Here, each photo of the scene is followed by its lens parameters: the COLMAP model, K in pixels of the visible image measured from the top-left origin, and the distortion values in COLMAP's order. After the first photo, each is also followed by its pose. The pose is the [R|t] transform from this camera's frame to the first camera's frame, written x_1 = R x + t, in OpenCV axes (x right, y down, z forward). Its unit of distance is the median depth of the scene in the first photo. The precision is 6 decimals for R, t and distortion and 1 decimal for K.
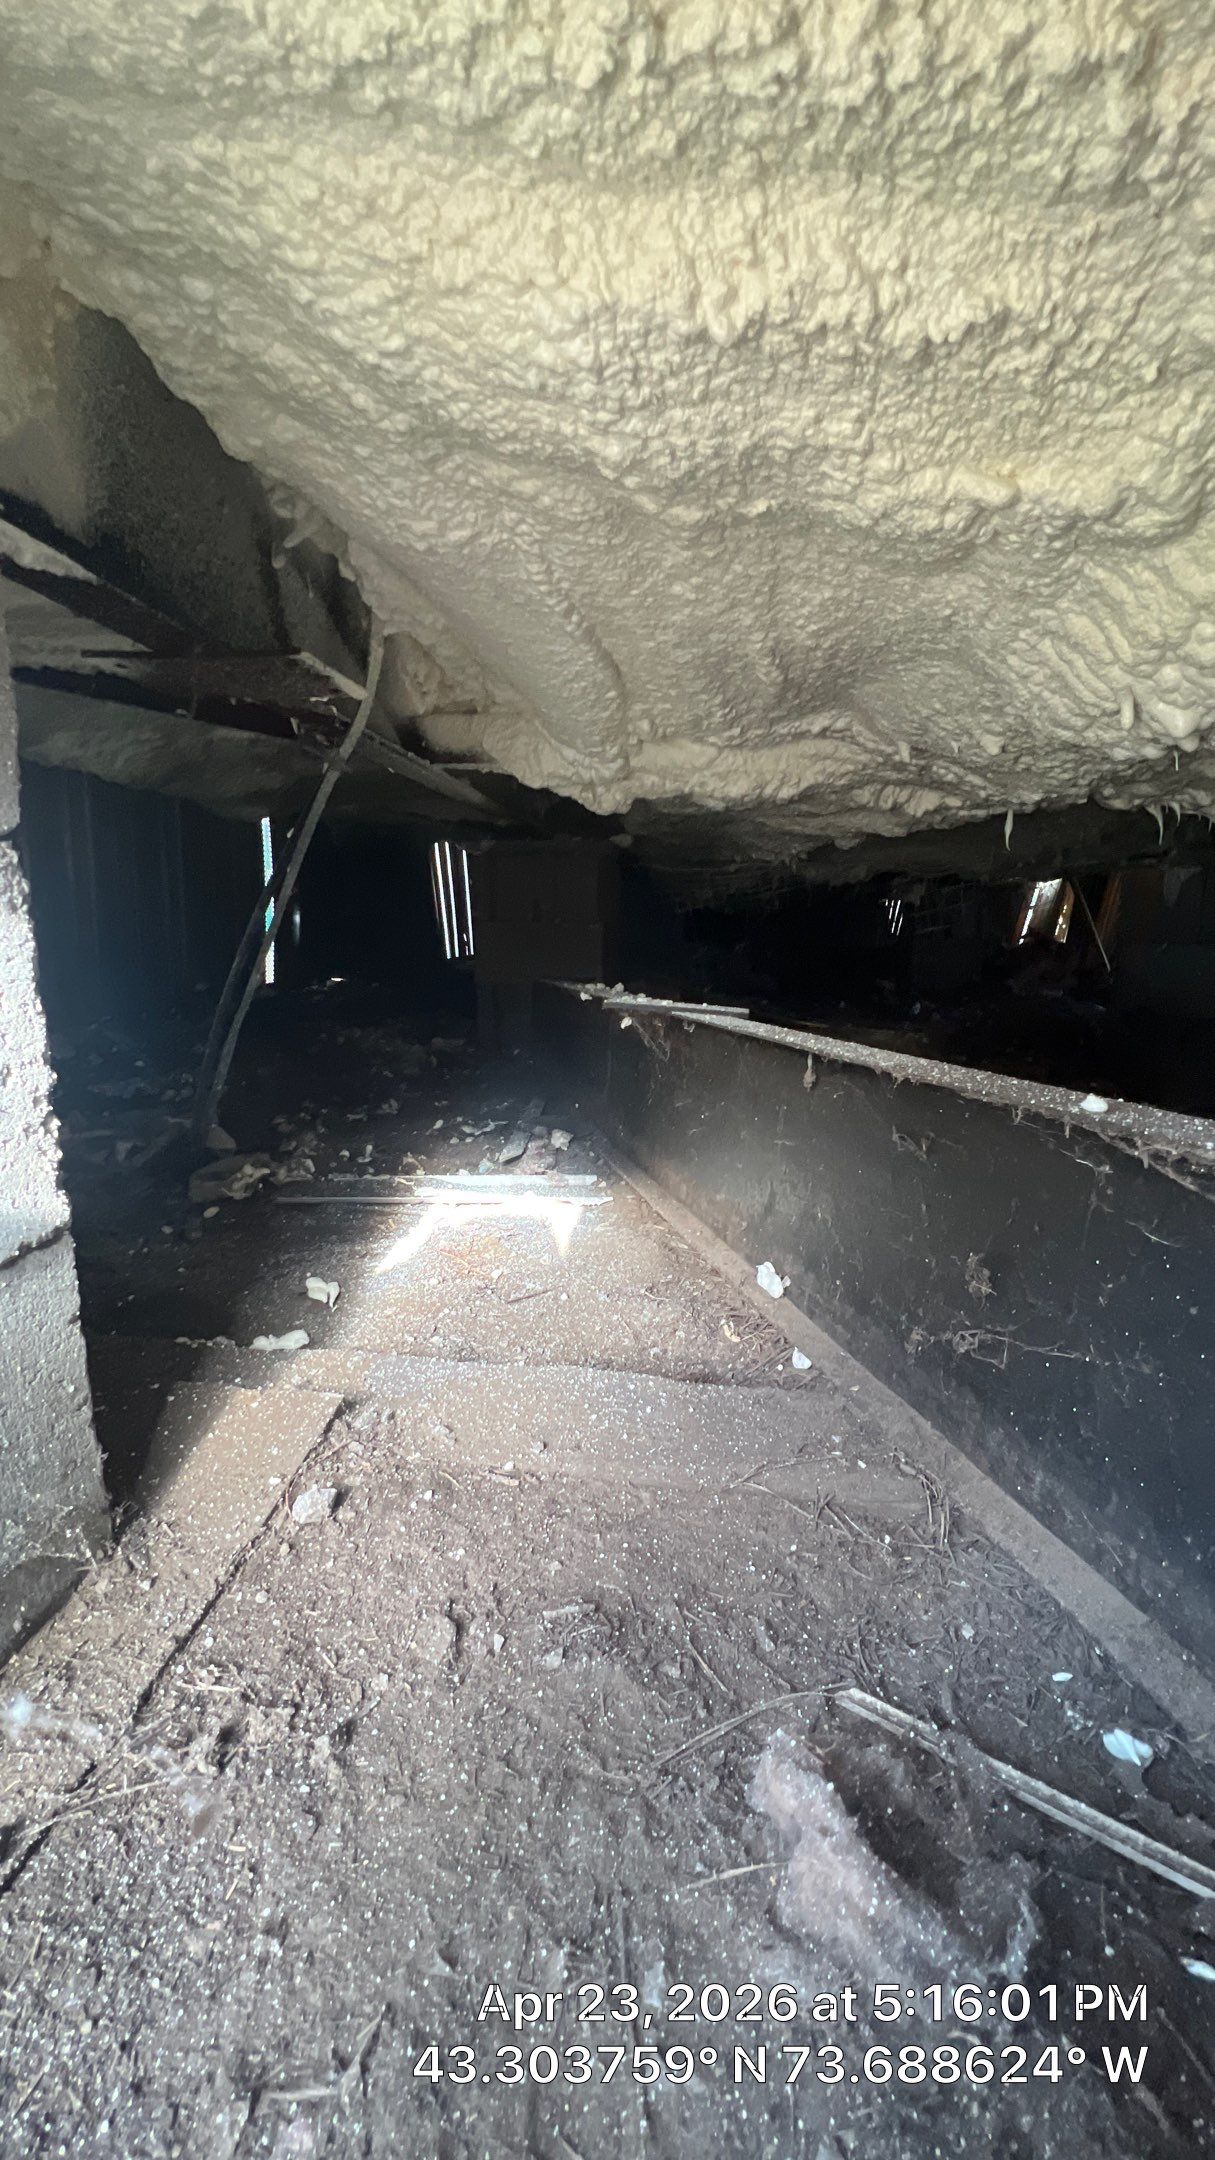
lens RADIAL K [[849.8, 0, 601.6], [0, 849.8, 1085.5], [0, 0, 1]] dist [-0.002572, 0.000177]
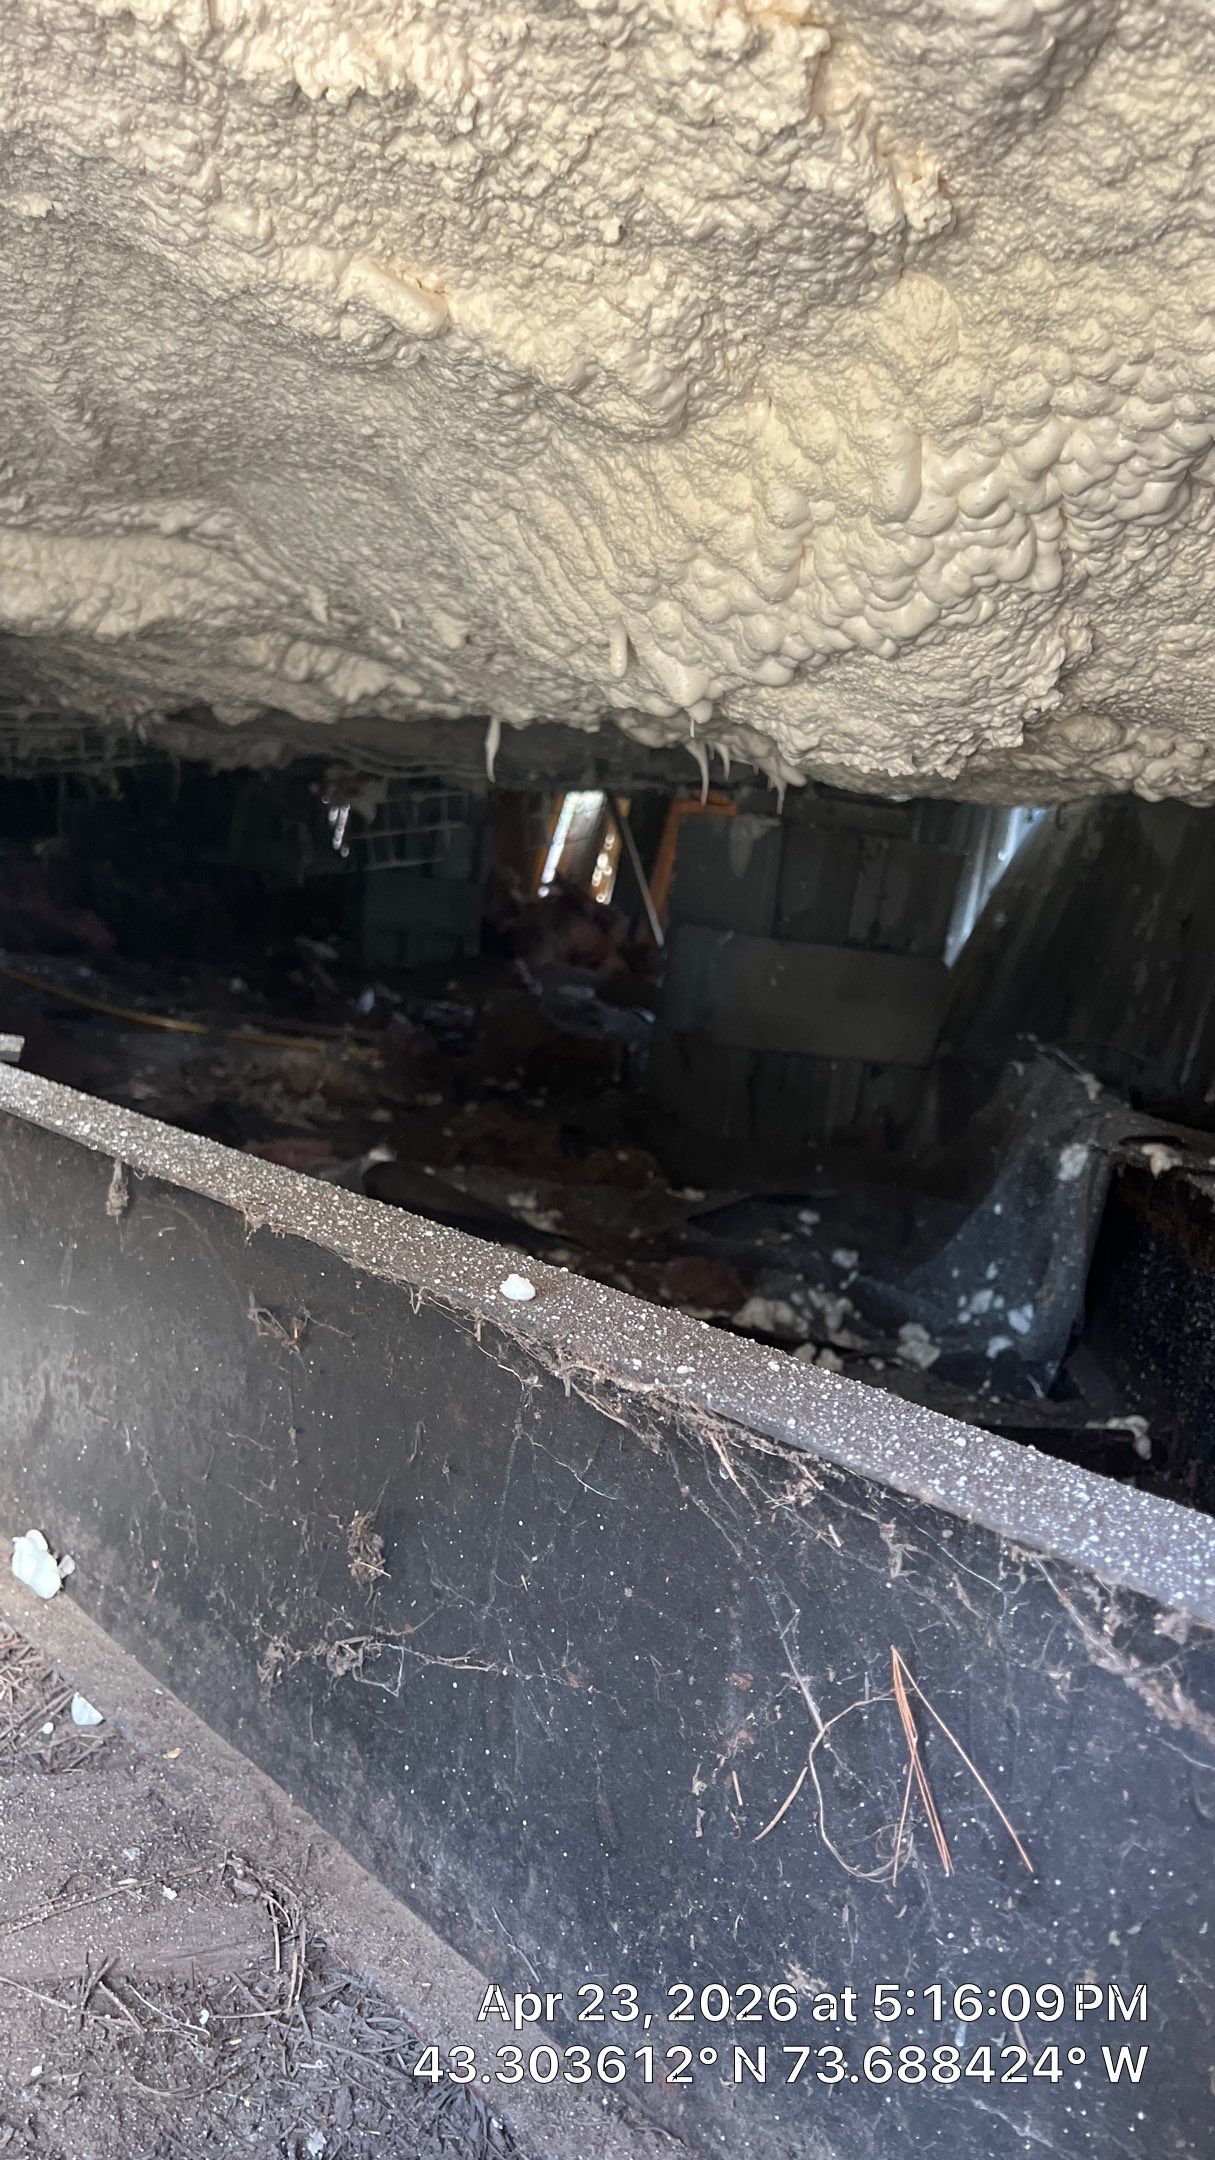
lens RADIAL K [[1655.5, 0, 607.5], [0, 1655.5, 1080.0], [0, 0, 1]] dist [0.024663, -0.034247]
pose [[0.885000, 0.027284, 0.464790, 0.029900], [-0.022613, 0.999622, -0.015622, -0.106524], [-0.465041, 0.003315, 0.885283, -0.159377]]
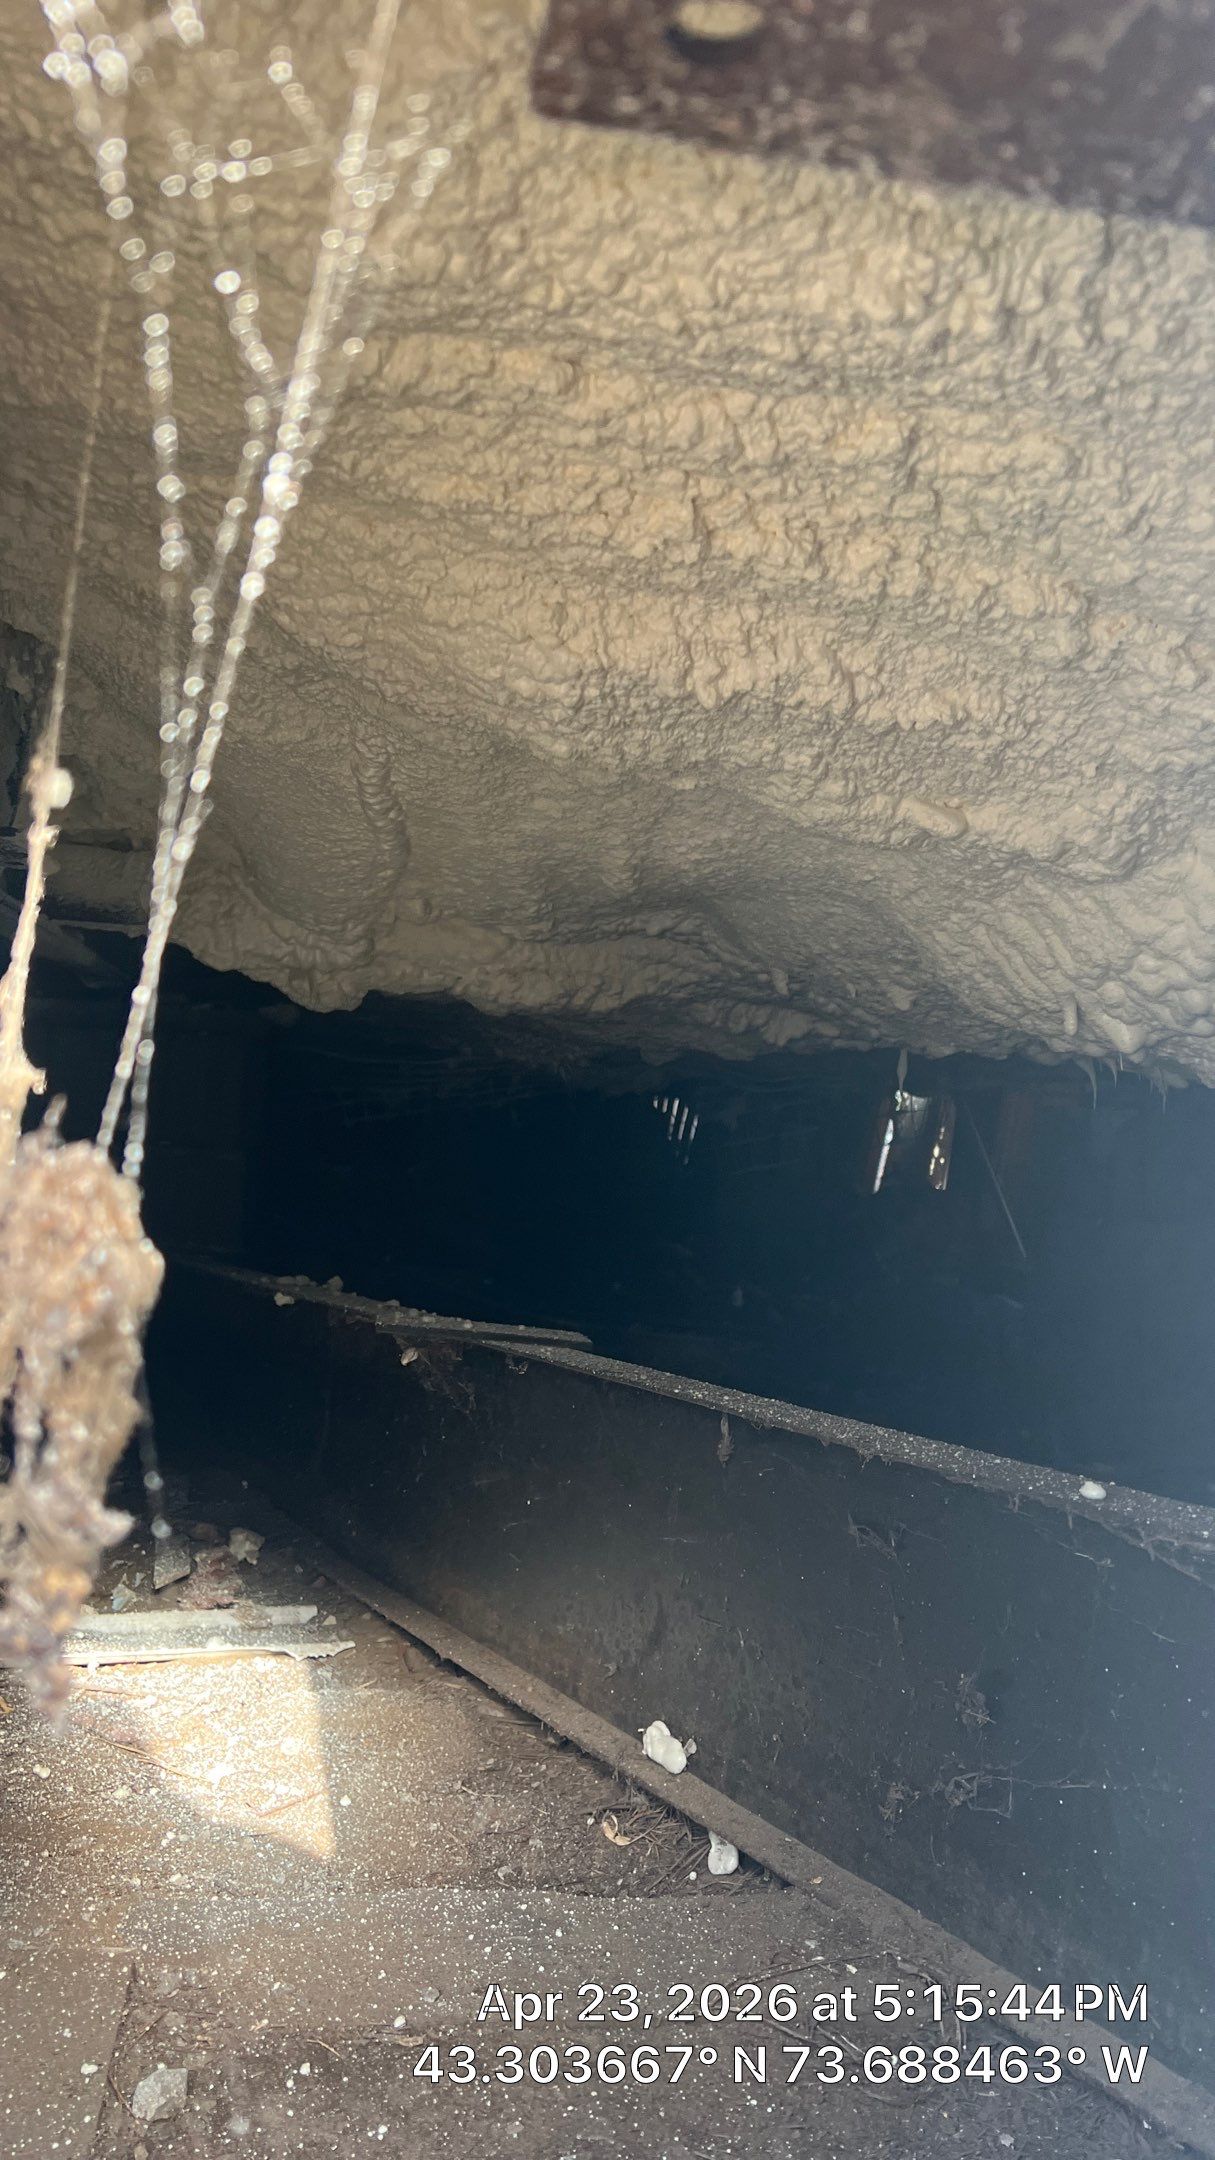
lens RADIAL K [[1746.6, 0, 528.1], [0, 1746.6, 1061.9], [0, 0, 1]] dist [0.062198, -0.075550]
pose [[0.960554, 0.044921, 0.274442, -0.493602], [0.010220, 0.980499, -0.196260, -0.057588], [-0.277906, 0.191323, 0.941363, -0.645074]]
